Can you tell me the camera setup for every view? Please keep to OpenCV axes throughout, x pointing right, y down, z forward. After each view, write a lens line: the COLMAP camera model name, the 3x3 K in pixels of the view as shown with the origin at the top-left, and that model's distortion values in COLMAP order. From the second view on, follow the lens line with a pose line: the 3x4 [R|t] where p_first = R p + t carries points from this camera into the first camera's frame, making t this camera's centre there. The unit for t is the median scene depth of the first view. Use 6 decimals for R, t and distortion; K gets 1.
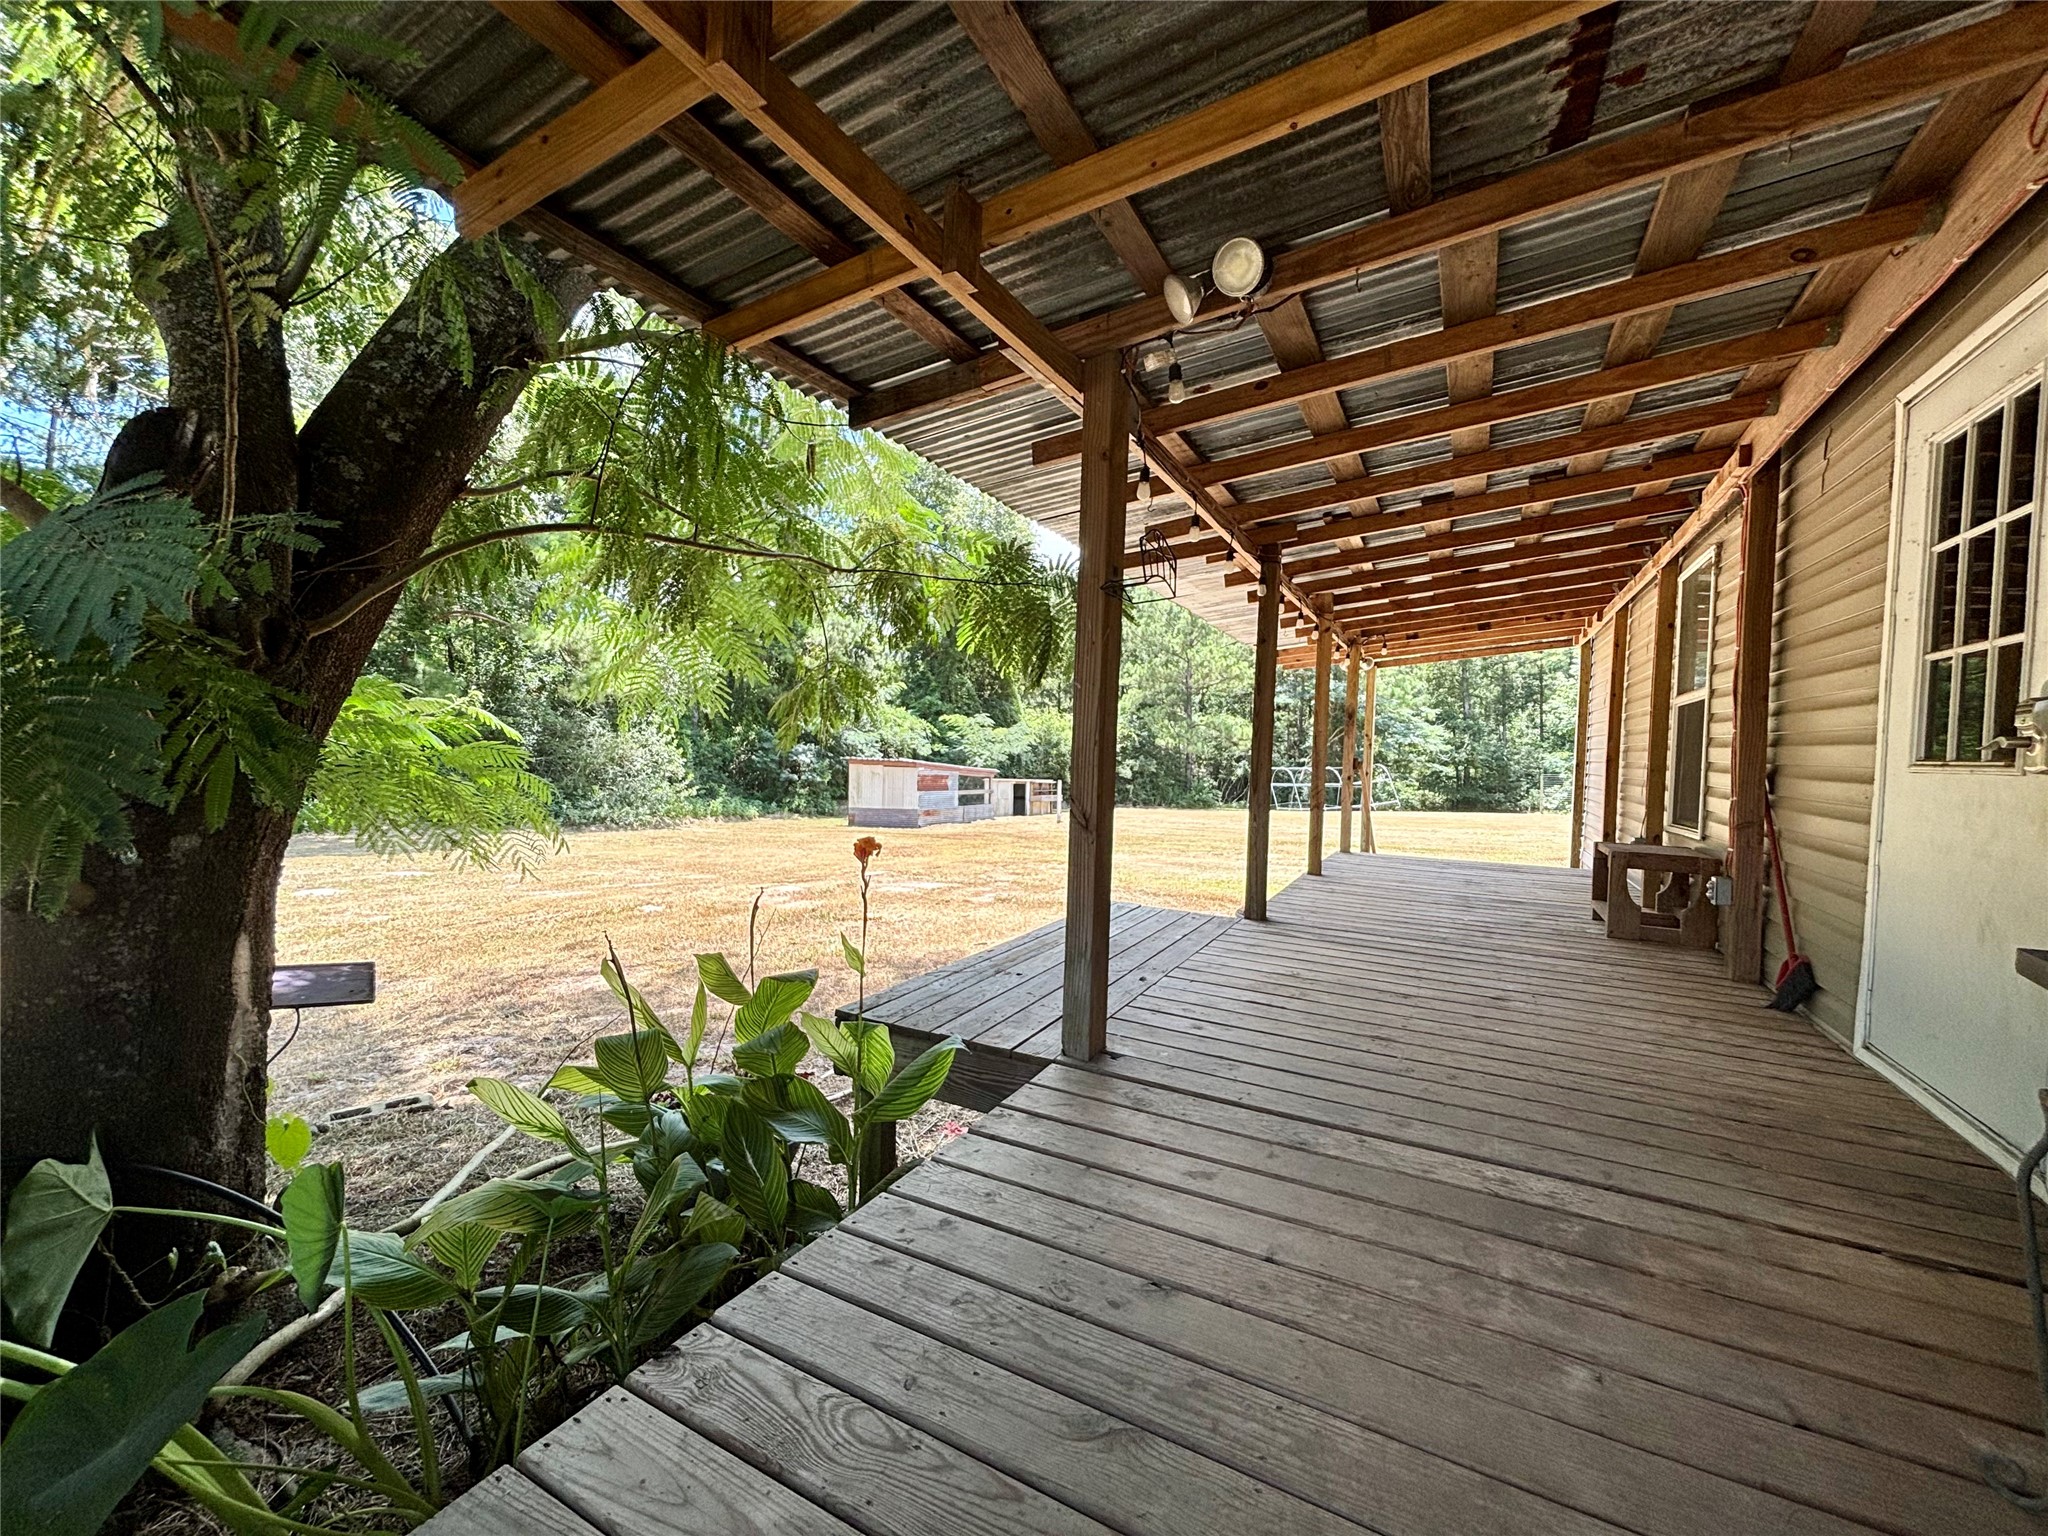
lens RADIAL K [[829.7, 0, 1024.0], [0, 829.7, 768.0], [0, 0, 1]] dist [0.003056, -0.000301]
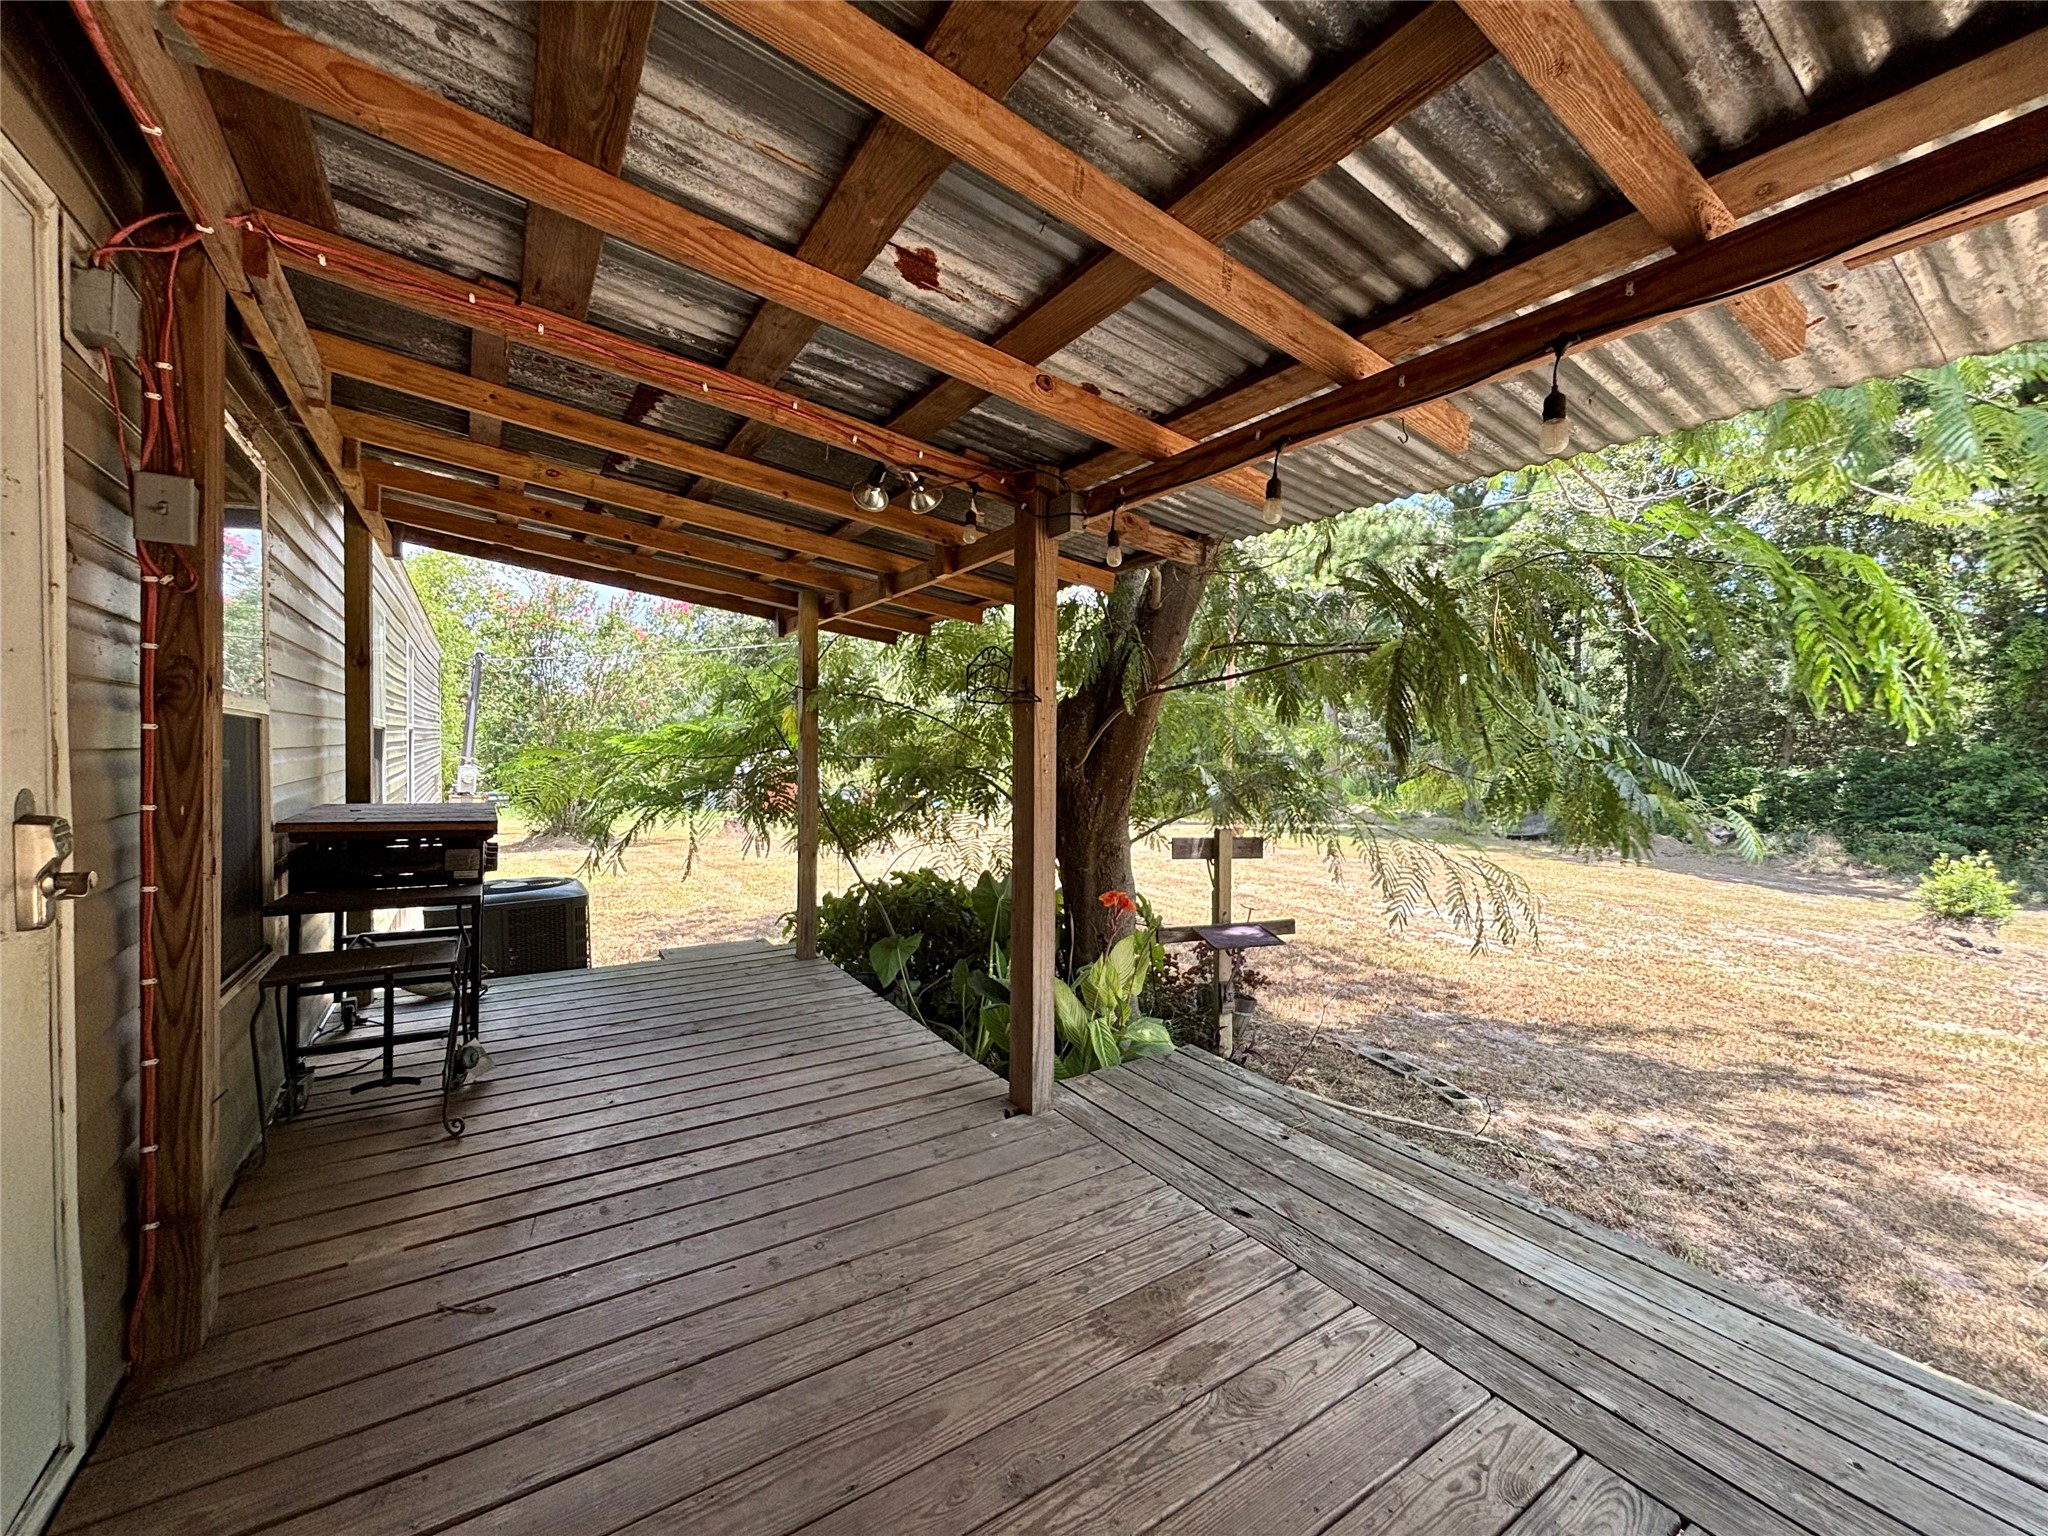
lens RADIAL K [[829.7, 0, 1024.0], [0, 829.7, 768.0], [0, 0, 1]] dist [0.003056, -0.000301]
pose [[-0.487939, -0.015910, -0.872733, 0.491703], [-0.050023, 0.998700, 0.009761, -0.057591], [0.871443, 0.048420, -0.488101, 0.701854]]
